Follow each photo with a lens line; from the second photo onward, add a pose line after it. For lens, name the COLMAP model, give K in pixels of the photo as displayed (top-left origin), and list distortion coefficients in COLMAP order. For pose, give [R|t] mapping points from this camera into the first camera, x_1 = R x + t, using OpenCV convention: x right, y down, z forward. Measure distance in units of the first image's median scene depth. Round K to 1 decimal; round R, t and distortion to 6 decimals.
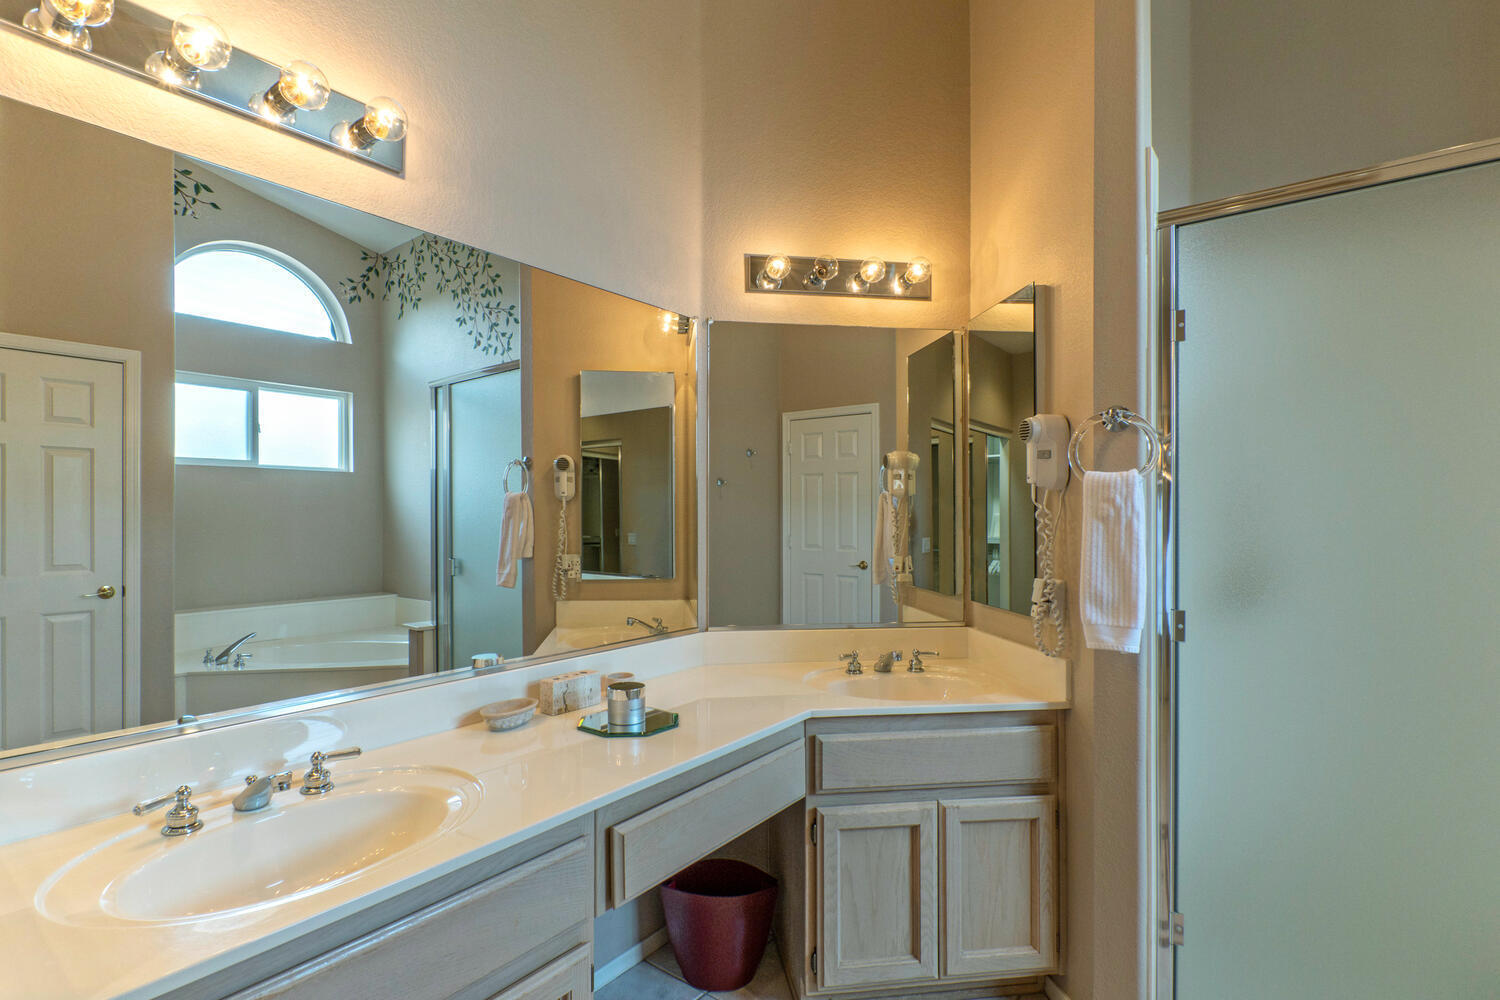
lens RADIAL K [[706.7, 0, 745.6], [0, 706.7, 508.3], [0, 0, 1]] dist [-0.001864, 0.000455]
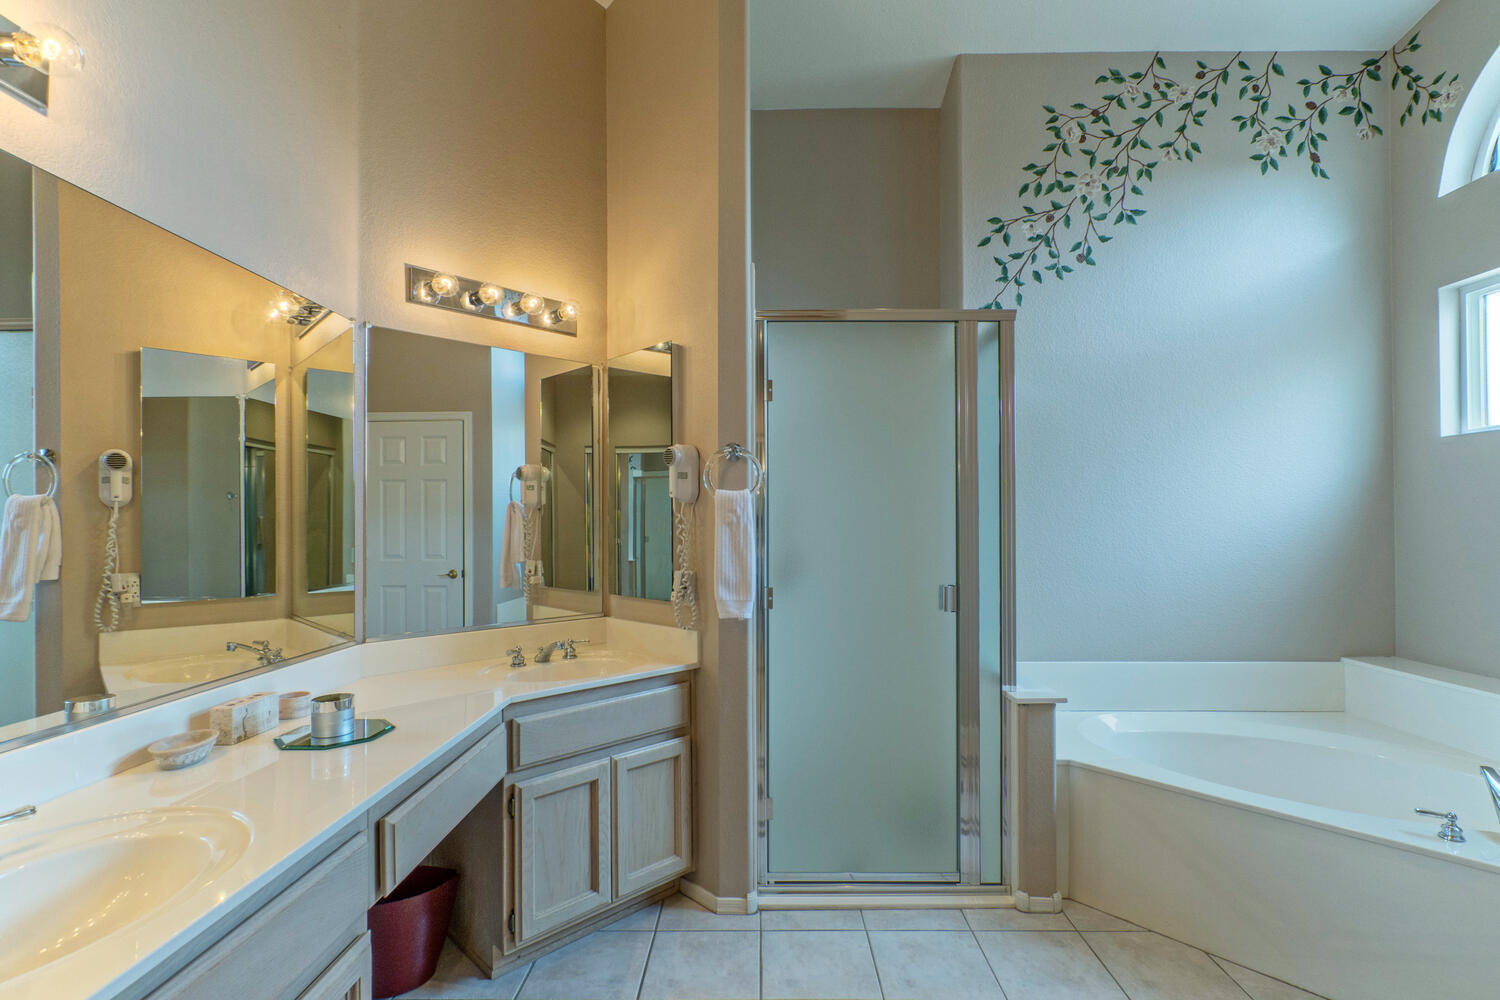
lens RADIAL K [[706.7, 0, 755.5], [0, 706.7, 507.8], [0, 0, 1]] dist [-0.001864, 0.000455]
pose [[0.795398, 0.008068, 0.606034, -0.265259], [-0.001160, 0.999930, -0.011790, -0.001369], [-0.606087, 0.008675, 0.795351, -0.122956]]
